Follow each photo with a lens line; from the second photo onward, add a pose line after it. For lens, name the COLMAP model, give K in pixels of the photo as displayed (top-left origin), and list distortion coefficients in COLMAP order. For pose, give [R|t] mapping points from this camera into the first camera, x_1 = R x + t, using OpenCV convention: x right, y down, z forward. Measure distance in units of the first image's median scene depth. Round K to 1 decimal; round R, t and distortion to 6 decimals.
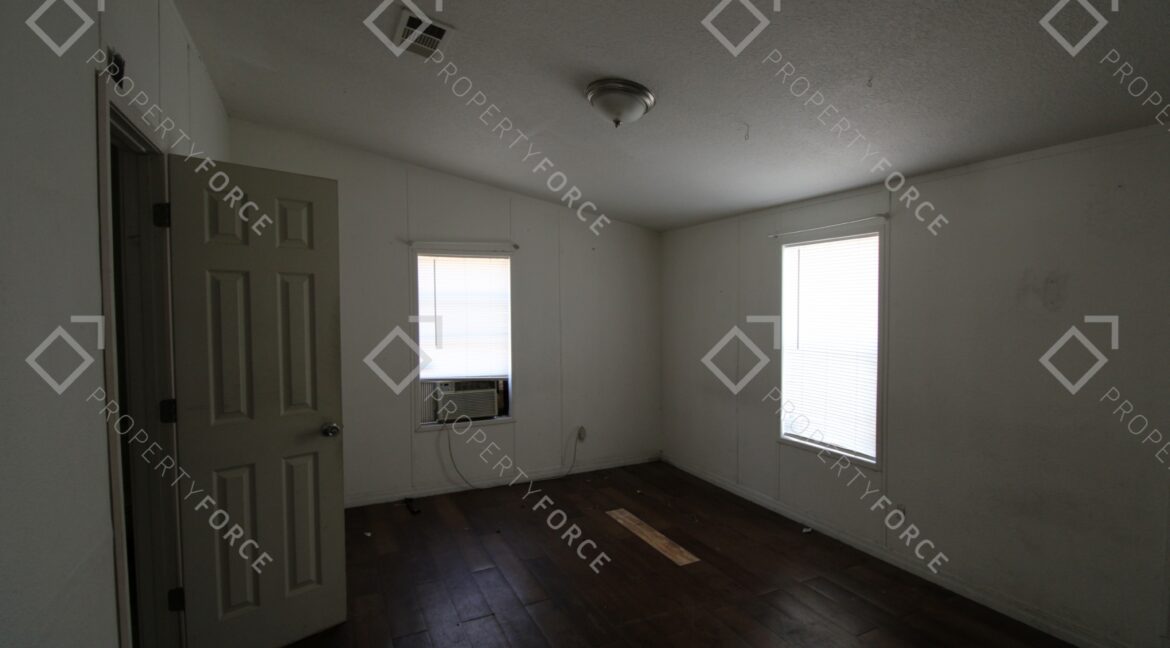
lens RADIAL K [[558.5, 0, 585.6], [0, 558.5, 327.1], [0, 0, 1]] dist [0.002871, -0.001745]
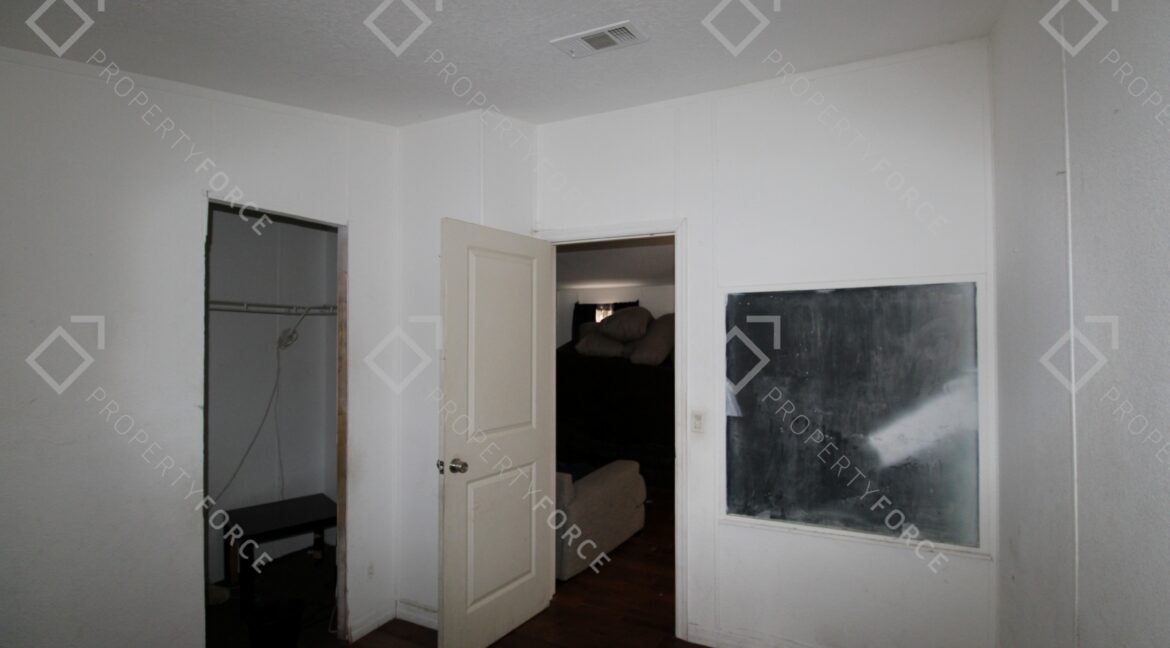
lens RADIAL K [[558.5, 0, 585.6], [0, 558.5, 327.1], [0, 0, 1]] dist [0.002871, -0.001745]
pose [[1.000000, -0.000409, -0.000328, 0.604796], [0.000409, 1.000000, 0.000020, -0.000009], [0.000328, -0.000020, 1.000000, 0.000360]]
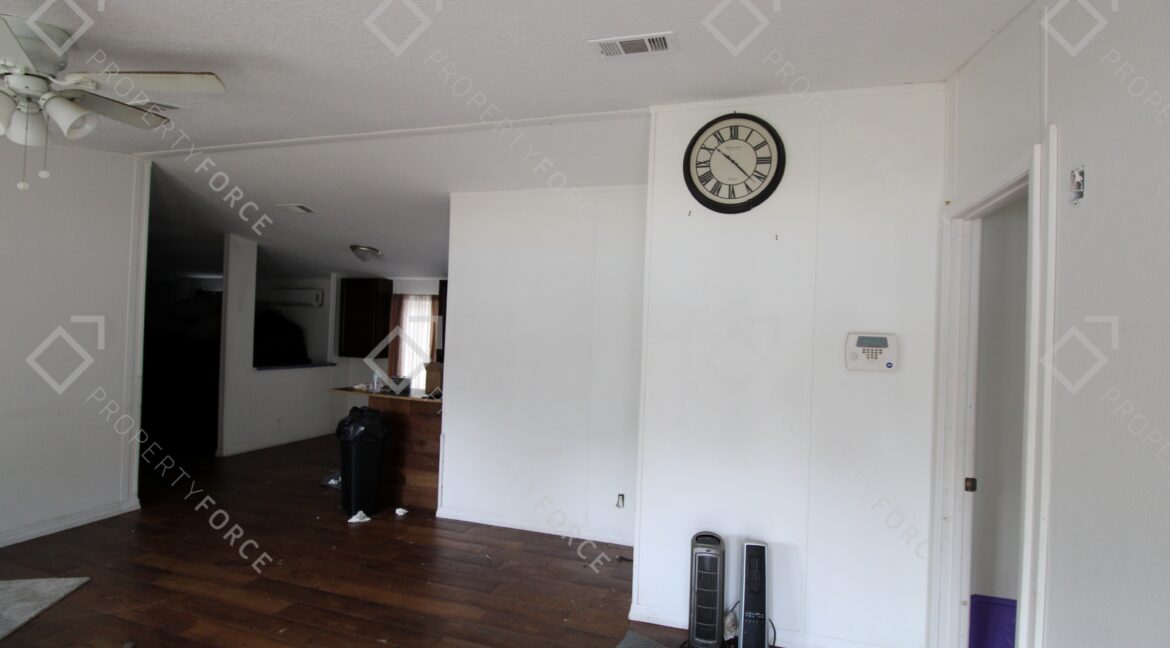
lens RADIAL K [[558.5, 0, 585.6], [0, 558.5, 327.1], [0, 0, 1]] dist [0.002871, -0.001745]
pose [[0.999999, -0.000192, -0.001634, 1.816291], [0.000192, 1.000000, 0.000061, 0.000113], [0.001634, -0.000061, 0.999999, -0.000057]]
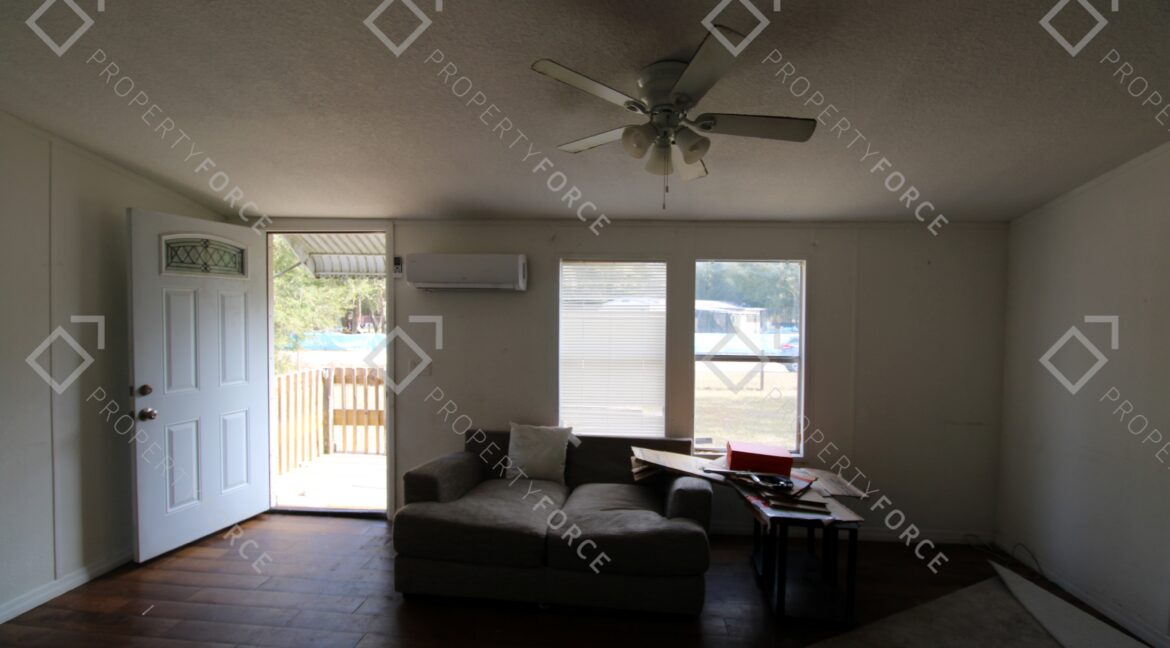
lens RADIAL K [[558.5, 0, 585.6], [0, 558.5, 327.1], [0, 0, 1]] dist [0.002871, -0.001745]
pose [[1.000000, -0.000250, -0.000434, -0.603014], [0.000250, 1.000000, -0.000105, -0.000121], [0.000434, 0.000105, 1.000000, -0.000095]]
